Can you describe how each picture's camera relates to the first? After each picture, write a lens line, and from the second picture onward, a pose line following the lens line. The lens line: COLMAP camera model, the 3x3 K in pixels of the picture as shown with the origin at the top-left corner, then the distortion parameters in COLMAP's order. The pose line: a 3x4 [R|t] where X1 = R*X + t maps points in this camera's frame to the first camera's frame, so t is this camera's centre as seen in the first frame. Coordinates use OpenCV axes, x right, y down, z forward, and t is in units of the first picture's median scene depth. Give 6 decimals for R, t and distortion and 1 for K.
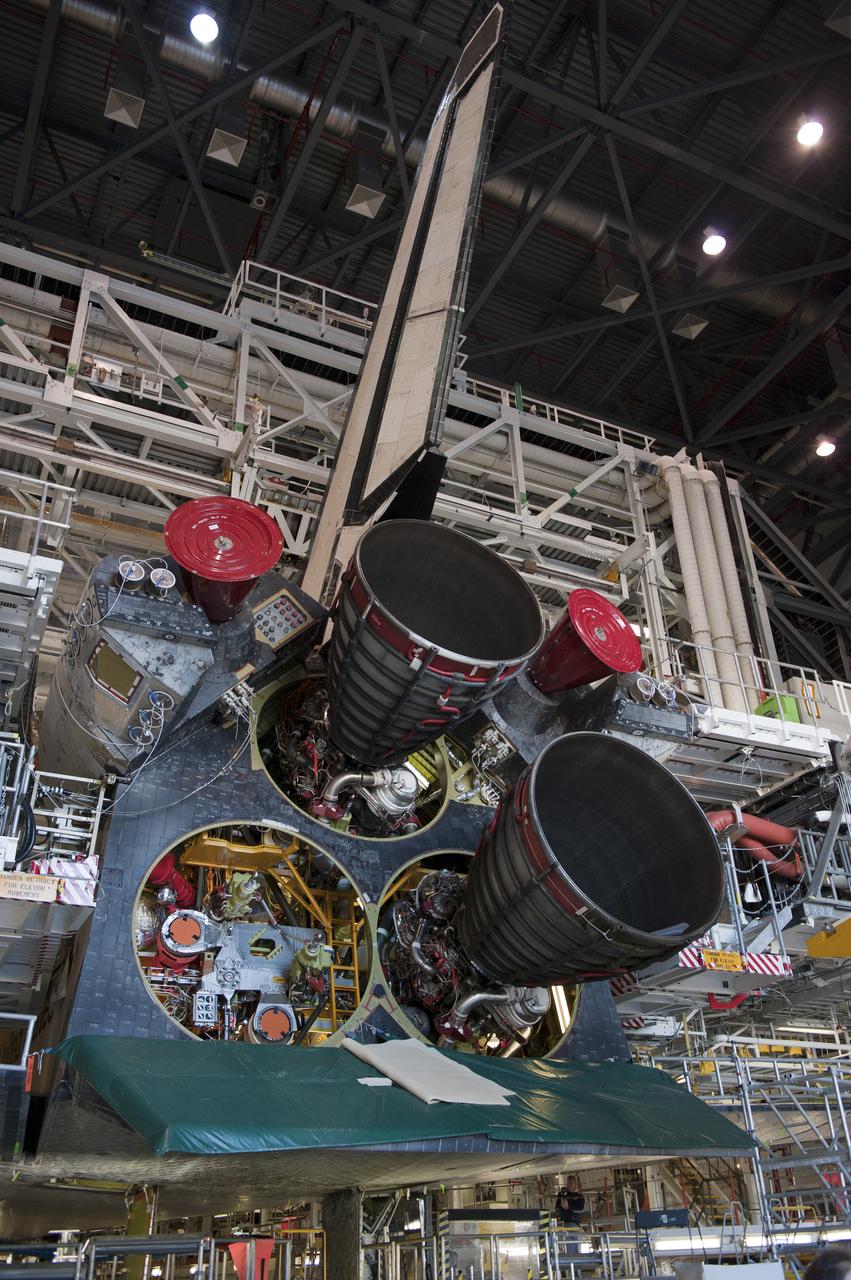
lens RADIAL K [[1161.8, 0, 425.8], [0, 1161.8, 534.9], [0, 0, 1]] dist [0.007571, 0.006355]
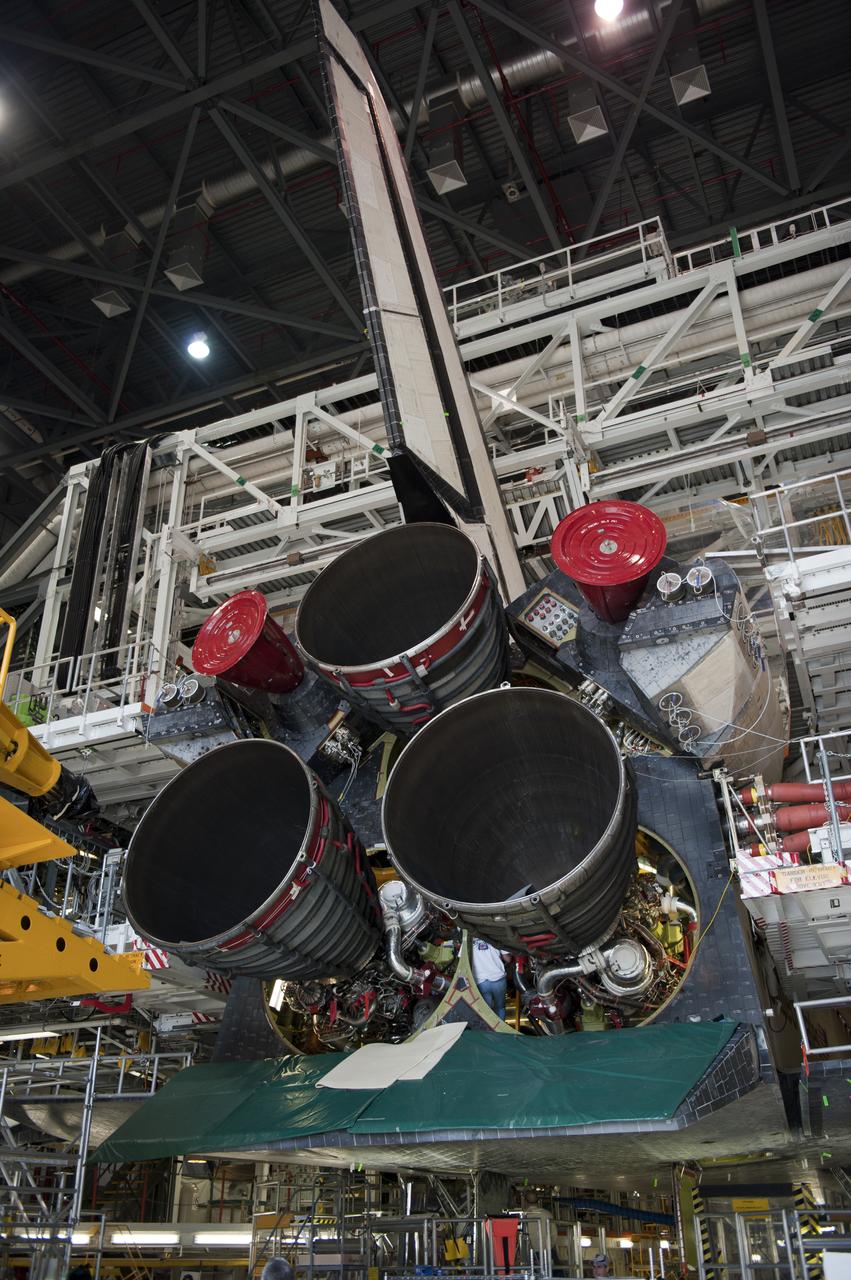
lens RADIAL K [[1167.4, 0, 425.5], [0, 1167.4, 640.0], [0, 0, 1]] dist [0.008598, 0.014950]
pose [[0.613673, -0.349500, -0.707994, 0.461383], [0.421096, 0.903395, -0.080963, 0.119154], [0.667895, -0.248449, 0.701562, 0.215845]]
